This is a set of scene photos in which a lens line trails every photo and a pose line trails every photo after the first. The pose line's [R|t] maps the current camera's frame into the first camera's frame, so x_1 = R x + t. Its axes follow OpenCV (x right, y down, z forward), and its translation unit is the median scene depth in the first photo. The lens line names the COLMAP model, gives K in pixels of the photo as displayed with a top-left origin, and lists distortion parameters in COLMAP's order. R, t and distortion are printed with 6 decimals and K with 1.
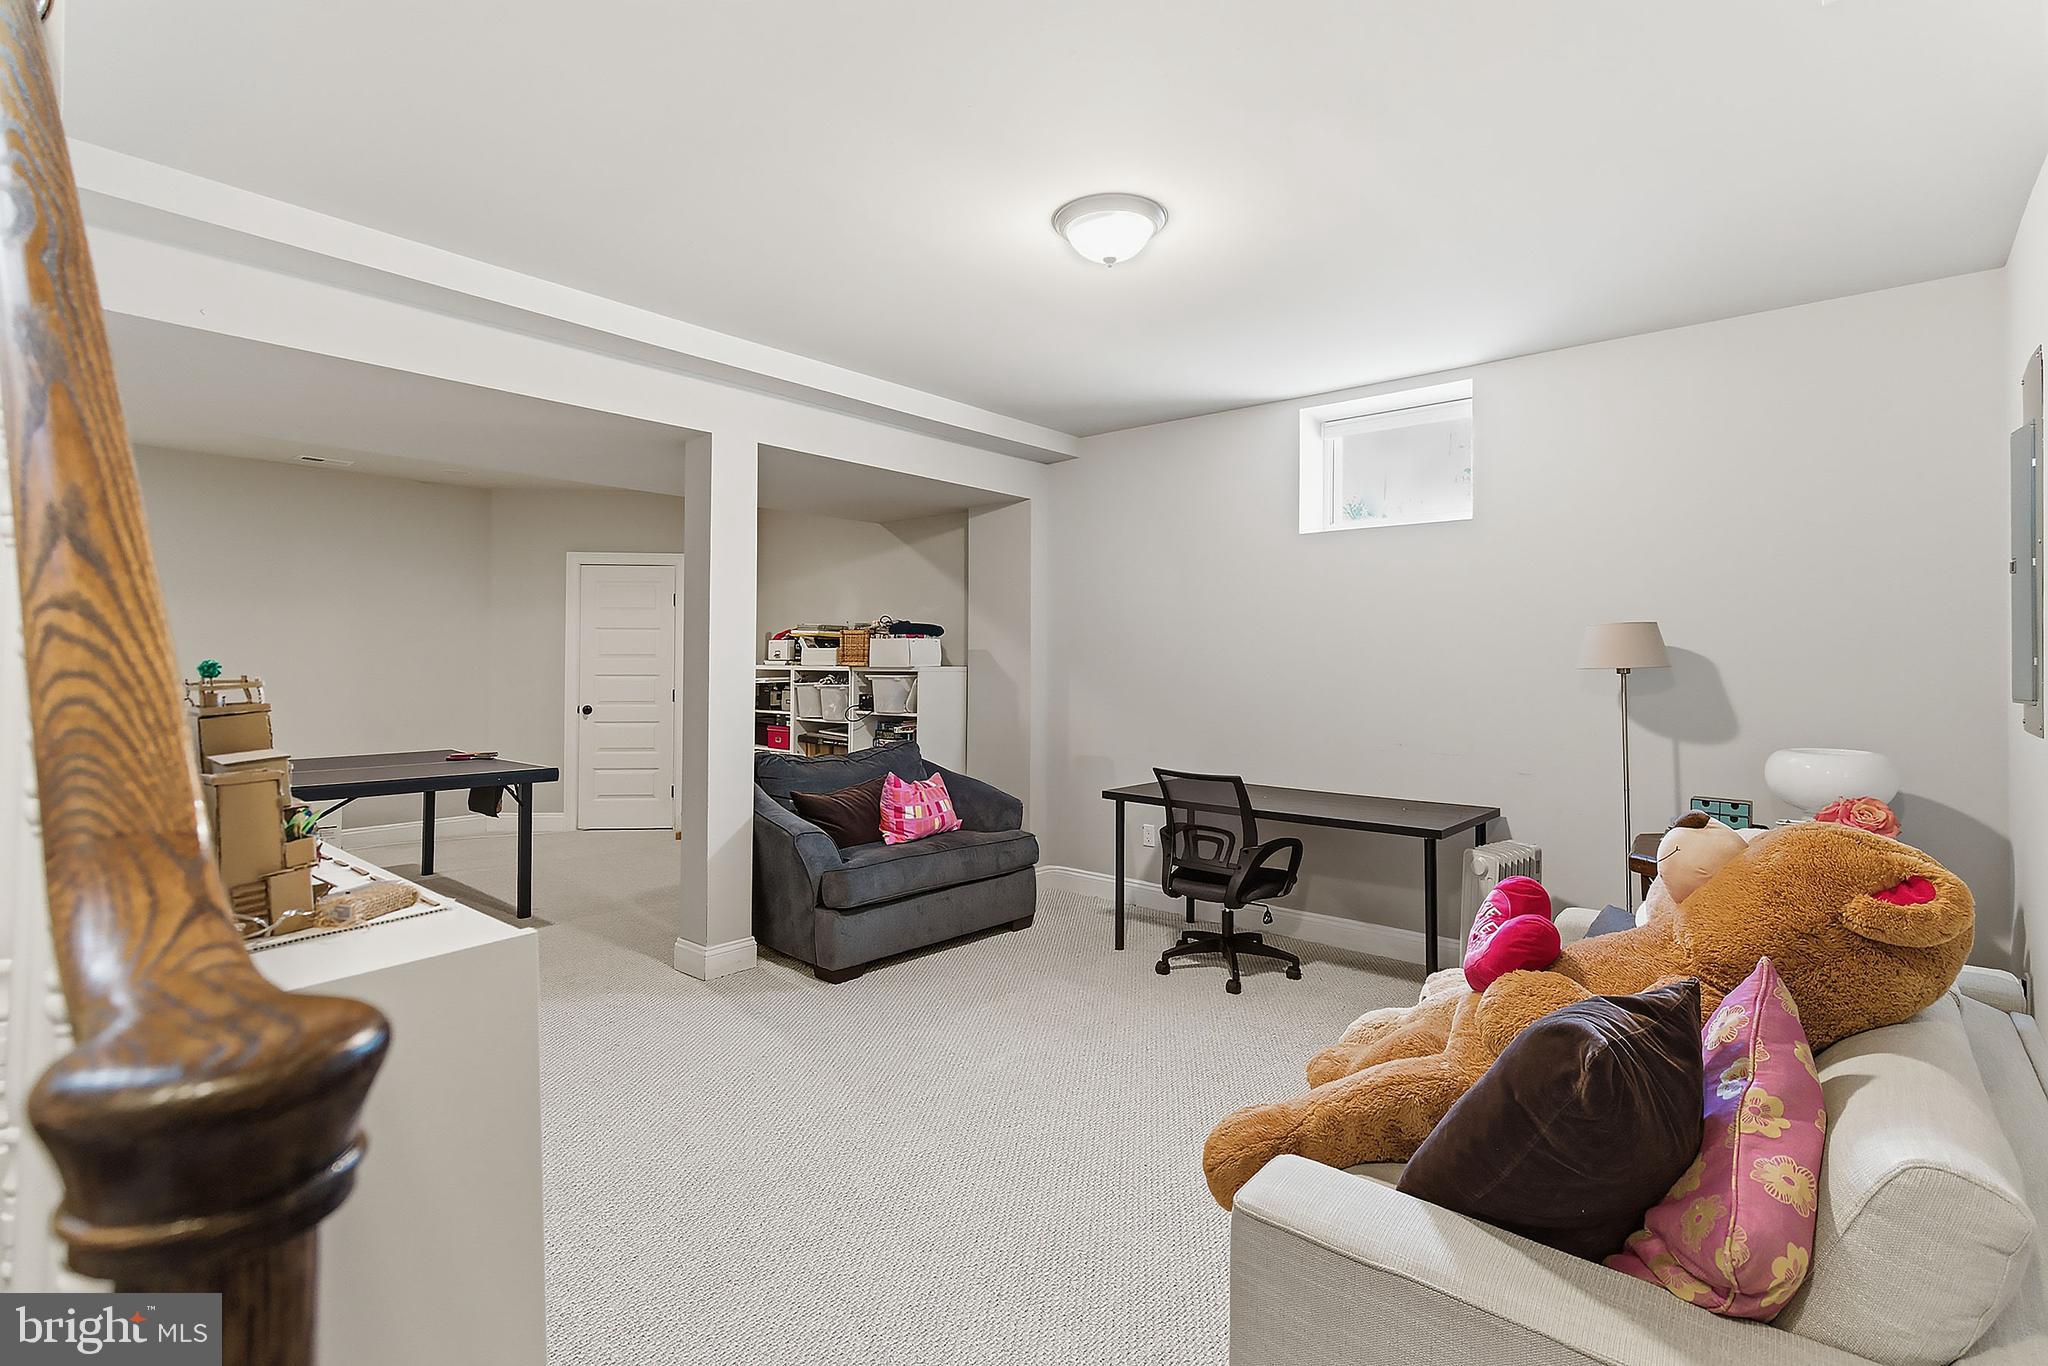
lens RADIAL K [[955.7, 0, 1026.0], [0, 955.7, 665.6], [0, 0, 1]] dist [0.003624, -0.001745]
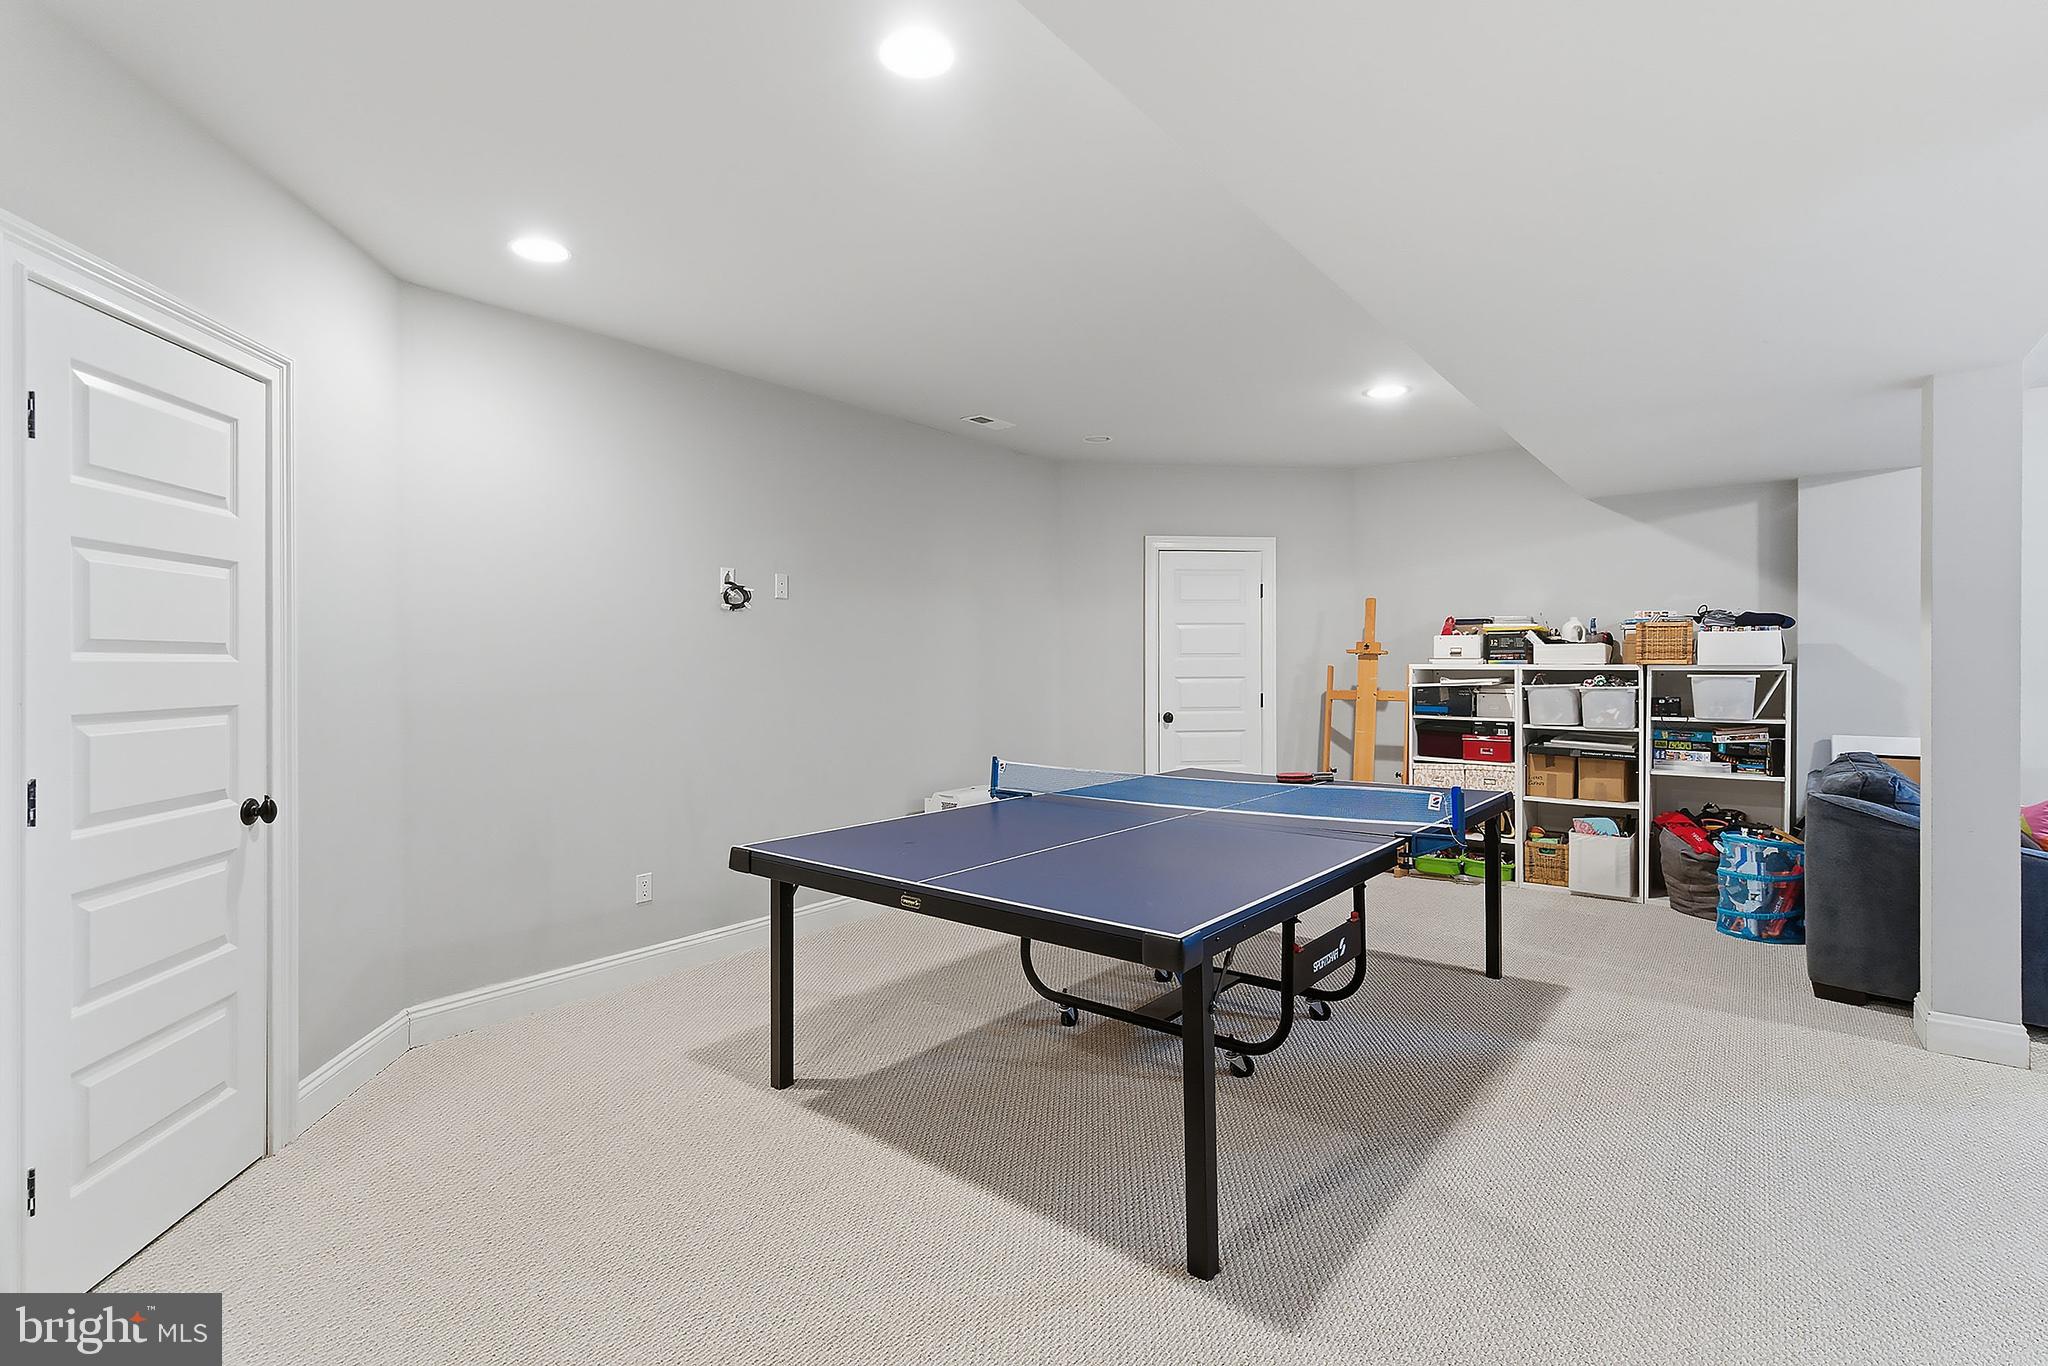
lens RADIAL K [[955.7, 0, 1025.2], [0, 955.7, 671.6], [0, 0, 1]] dist [0.003624, -0.001745]
pose [[0.999265, -0.005415, 0.037962, -0.728636], [0.005255, 0.999977, 0.004332, 0.000230], [-0.037984, -0.004130, 0.999270, 0.162041]]
